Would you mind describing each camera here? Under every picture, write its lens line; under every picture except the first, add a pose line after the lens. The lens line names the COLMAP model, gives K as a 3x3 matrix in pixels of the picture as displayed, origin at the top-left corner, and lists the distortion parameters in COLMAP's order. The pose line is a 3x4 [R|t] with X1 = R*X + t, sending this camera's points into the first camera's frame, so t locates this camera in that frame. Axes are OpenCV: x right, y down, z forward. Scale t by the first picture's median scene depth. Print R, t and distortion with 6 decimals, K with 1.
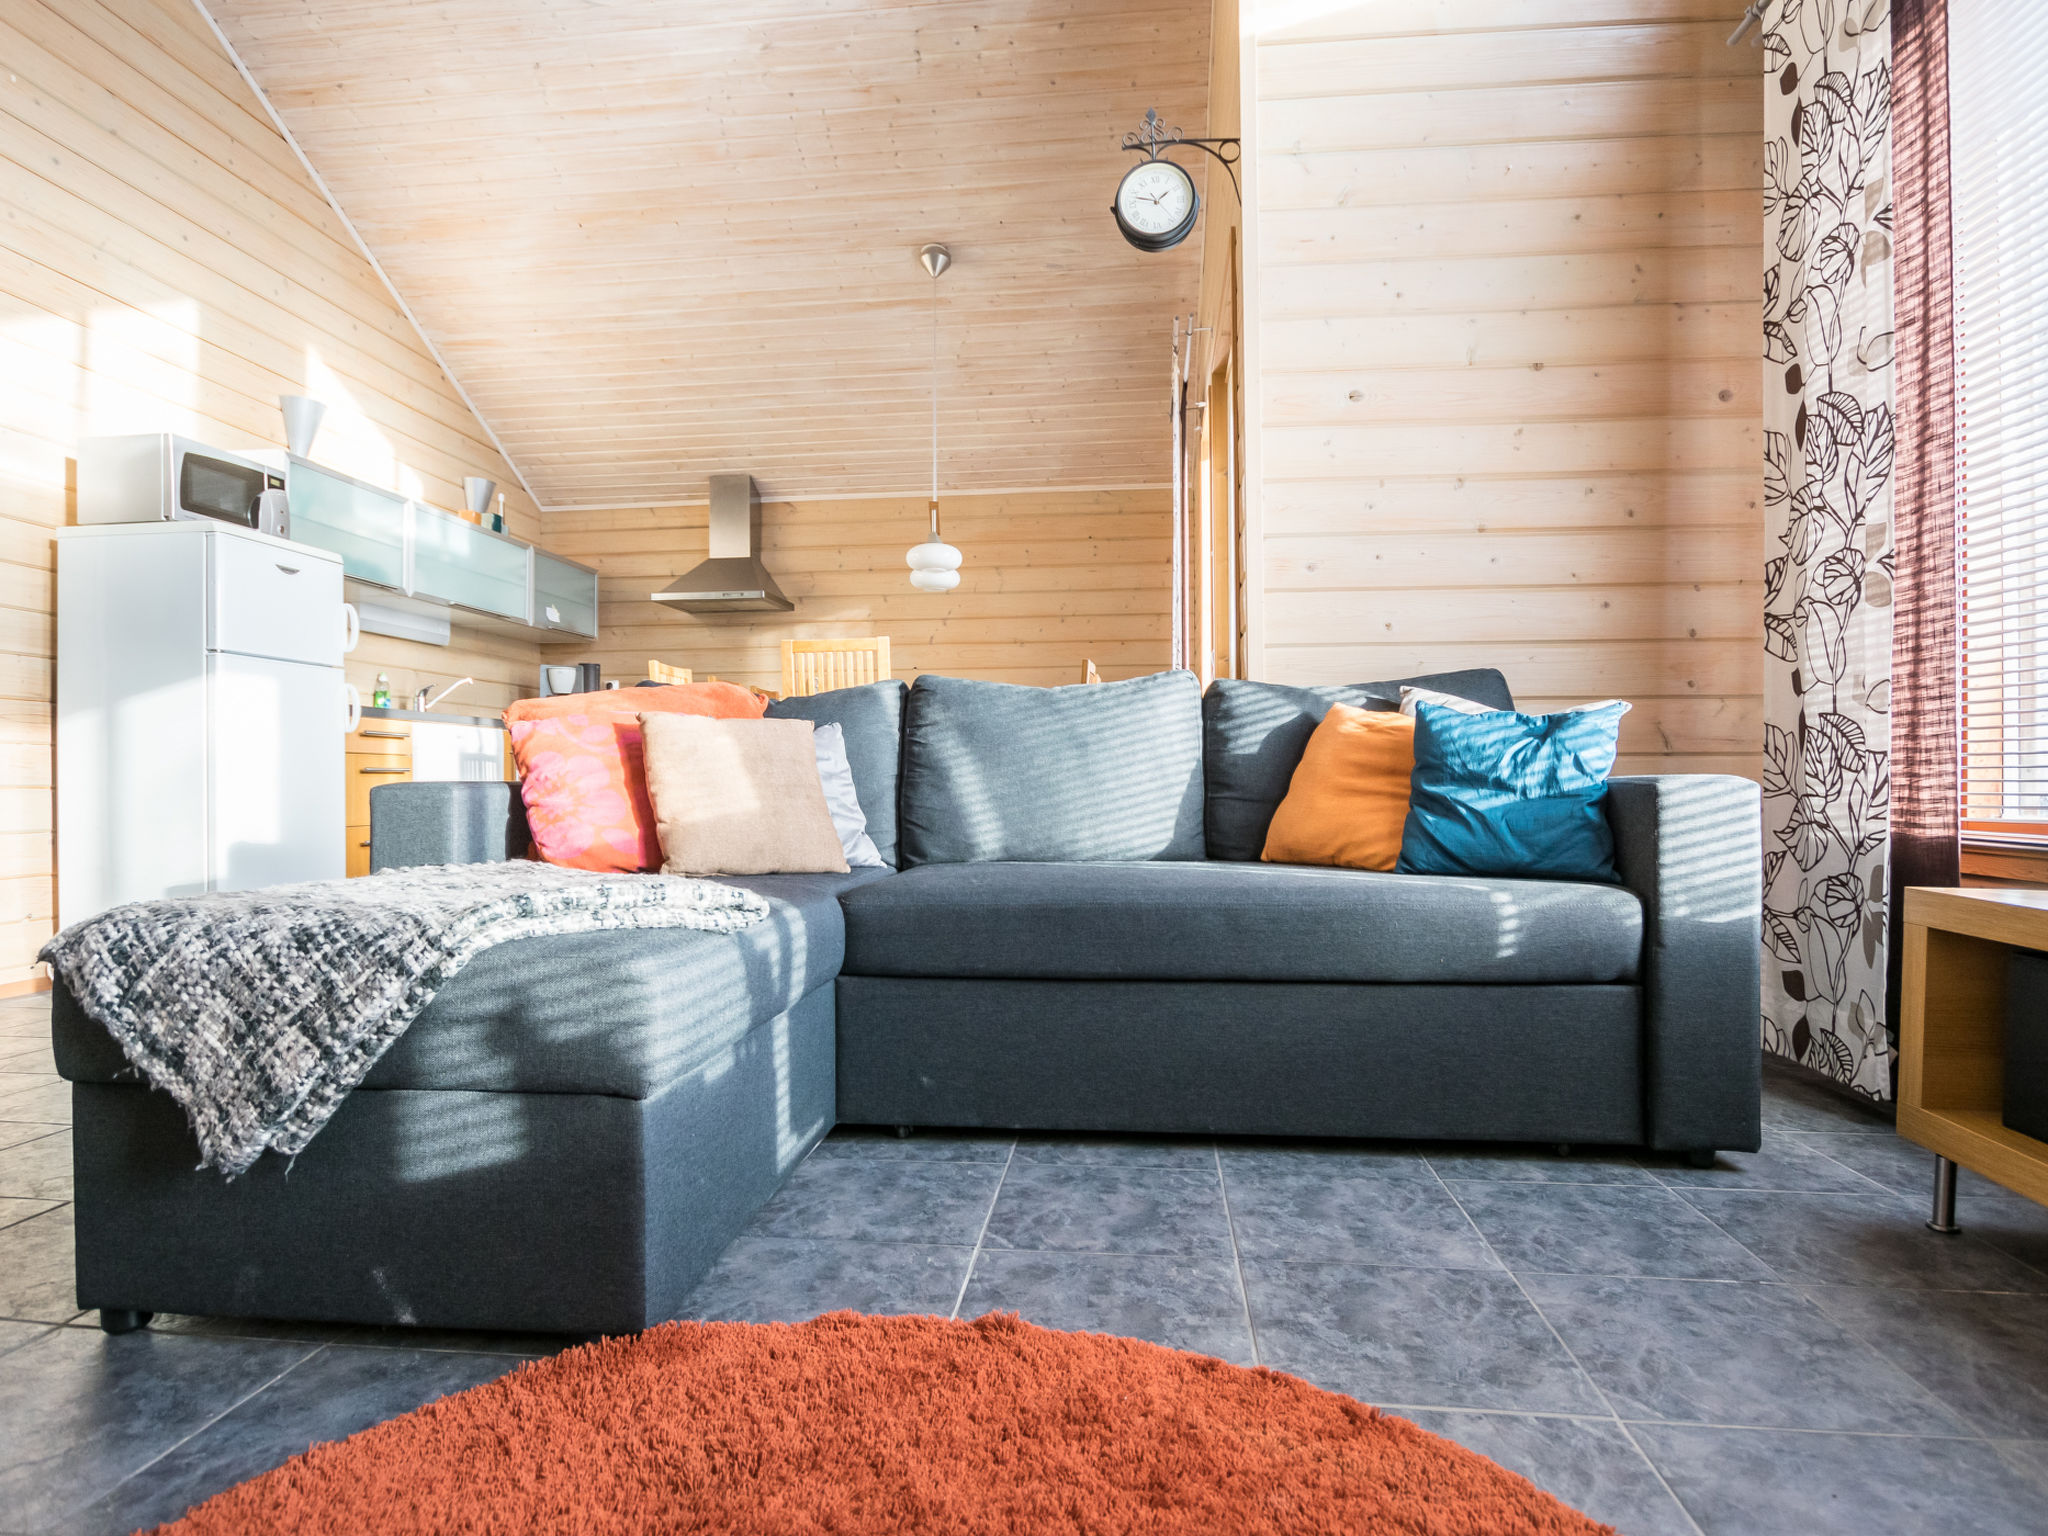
lens RADIAL K [[1134.0, 0, 996.7], [0, 1134.0, 768.0], [0, 0, 1]] dist [-0.003156, 0.000017]
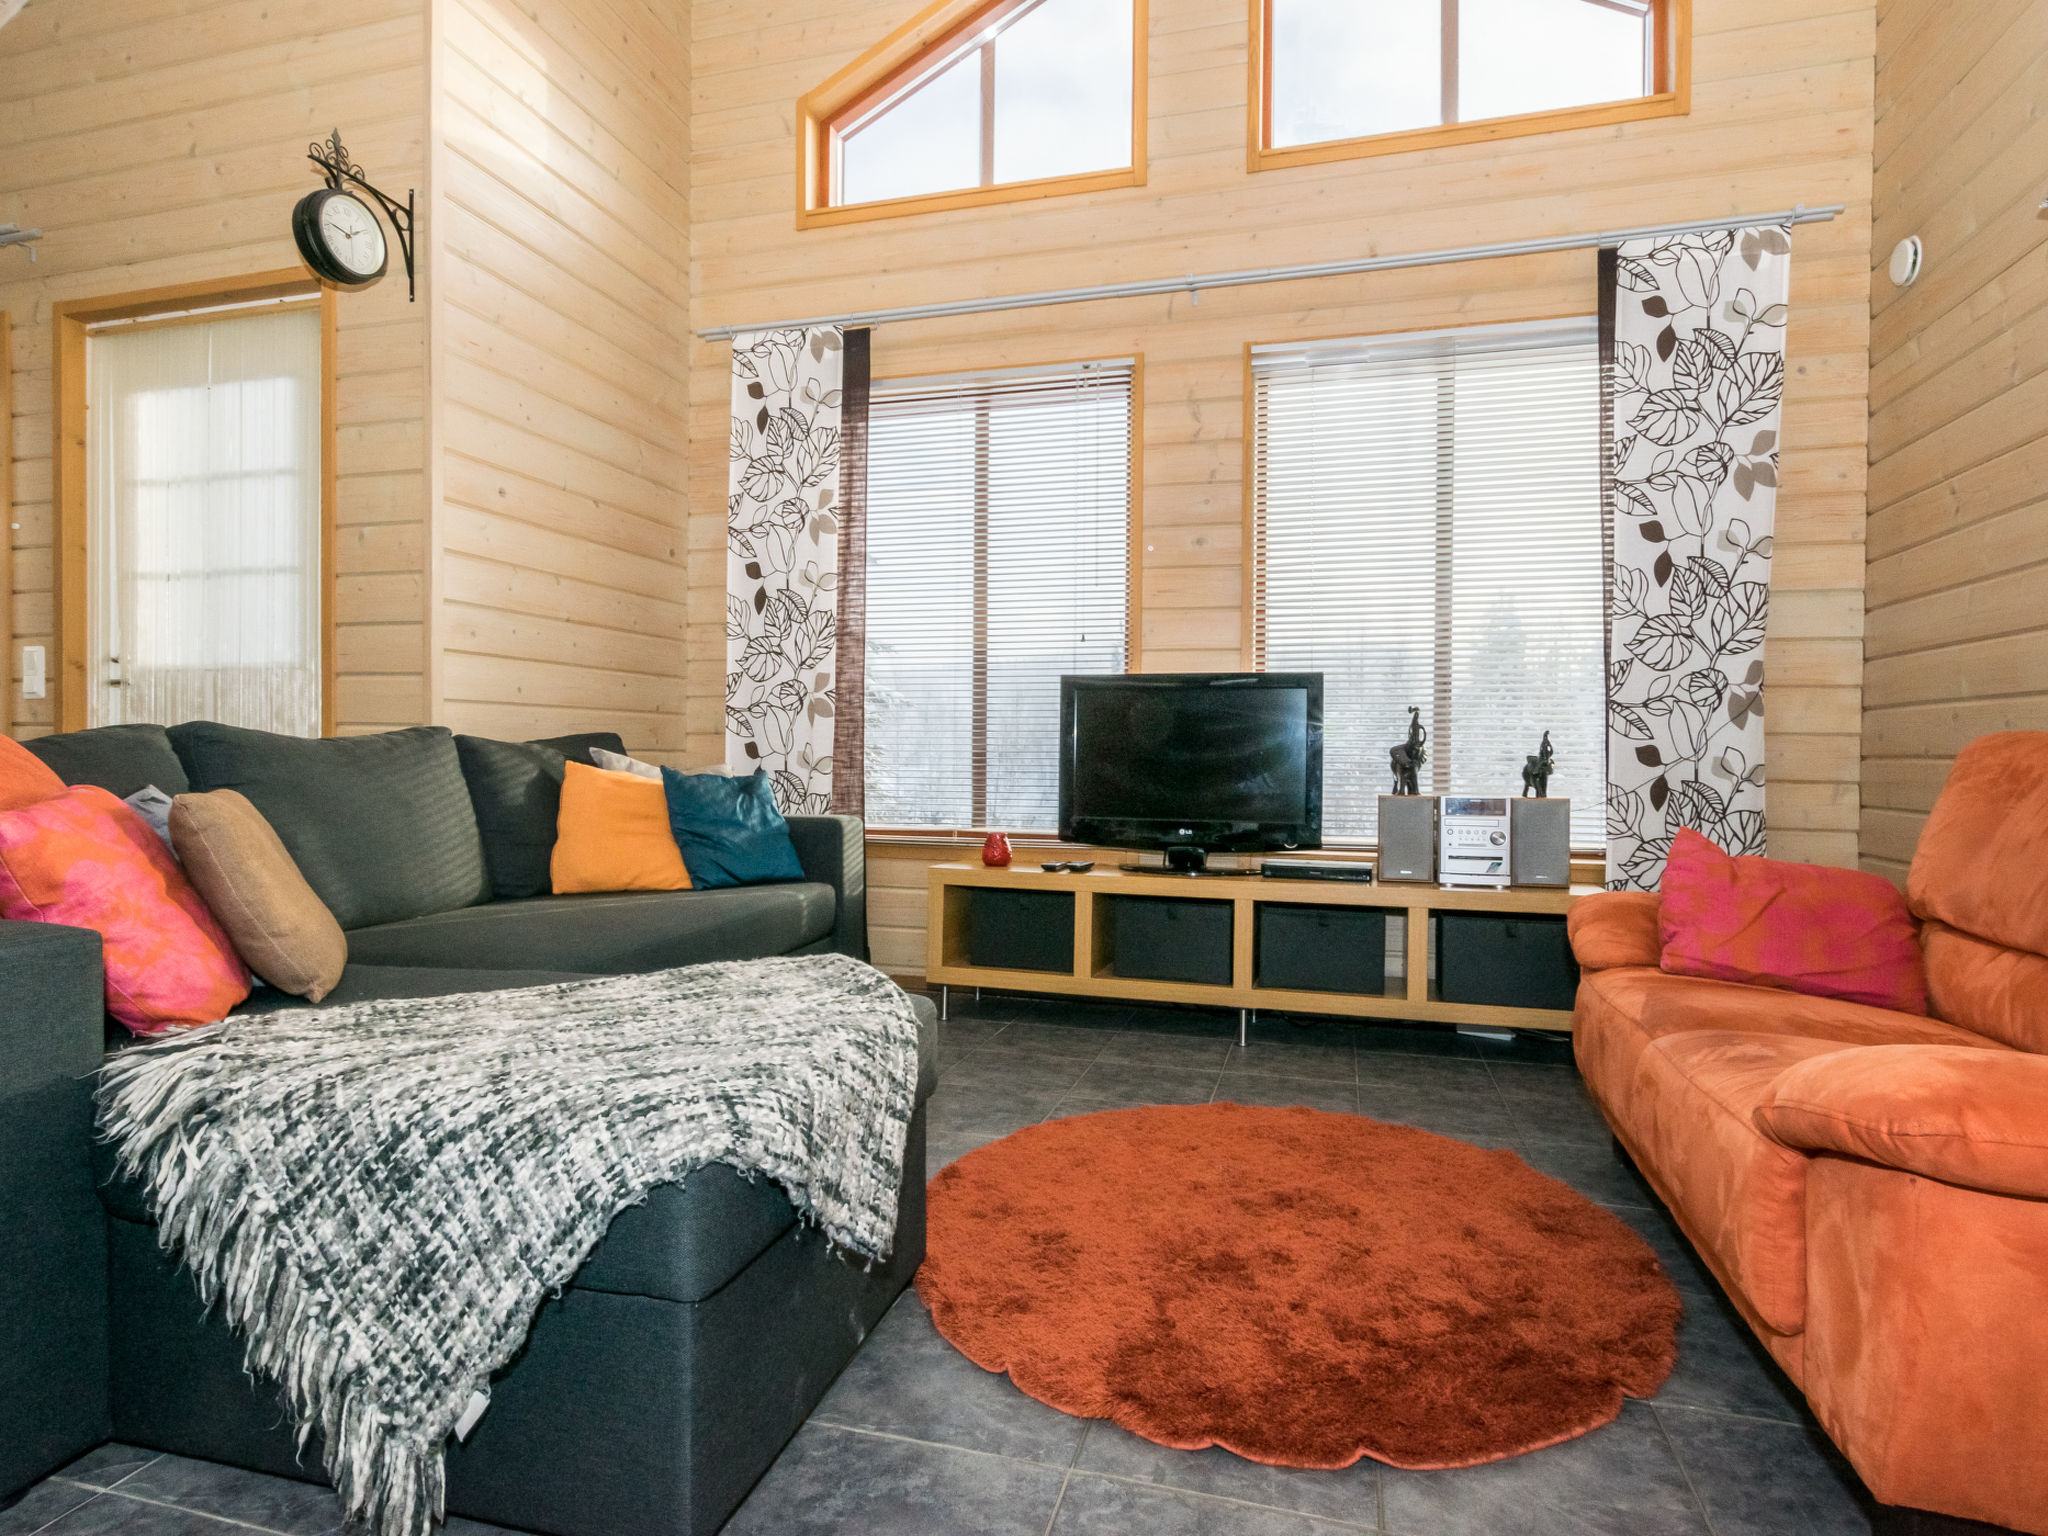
lens RADIAL K [[1134.0, 0, 996.7], [0, 1134.0, 768.0], [0, 0, 1]] dist [-0.003156, 0.000017]
pose [[0.176331, -0.012547, 0.984251, -0.999263], [-0.017636, 0.999718, 0.015904, -0.092394], [-0.984173, -0.020163, 0.176060, 0.381722]]
